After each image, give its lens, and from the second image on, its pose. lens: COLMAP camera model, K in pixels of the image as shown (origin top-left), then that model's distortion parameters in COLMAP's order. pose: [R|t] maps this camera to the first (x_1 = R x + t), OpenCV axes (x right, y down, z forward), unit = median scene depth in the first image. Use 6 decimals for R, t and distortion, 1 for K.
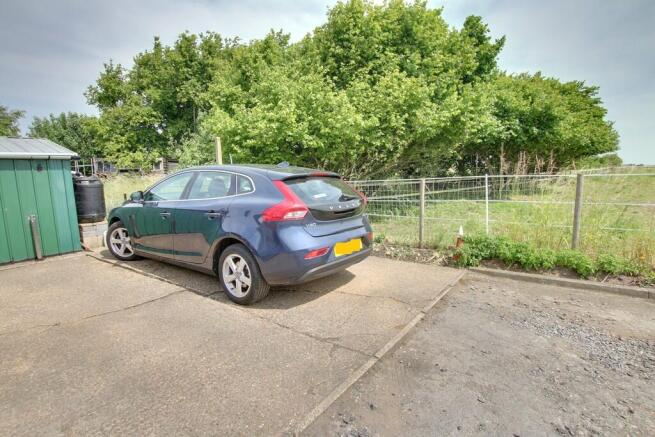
lens RADIAL K [[342.2, 0, 327.4], [0, 342.2, 233.7], [0, 0, 1]] dist [-0.024298, -0.001513]
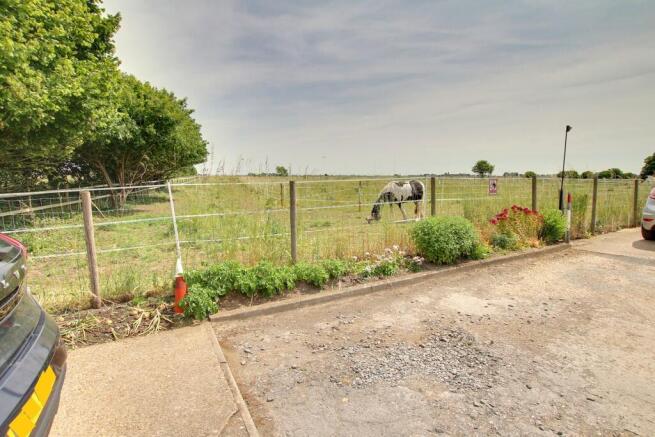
lens RADIAL K [[342.2, 0, 327.4], [0, 342.2, 233.7], [0, 0, 1]] dist [-0.024298, -0.001513]
pose [[0.456094, -0.126966, 0.880828, -0.047410], [0.157578, 0.985653, 0.060481, -0.069278], [-0.875870, 0.111214, 0.469557, 0.479618]]
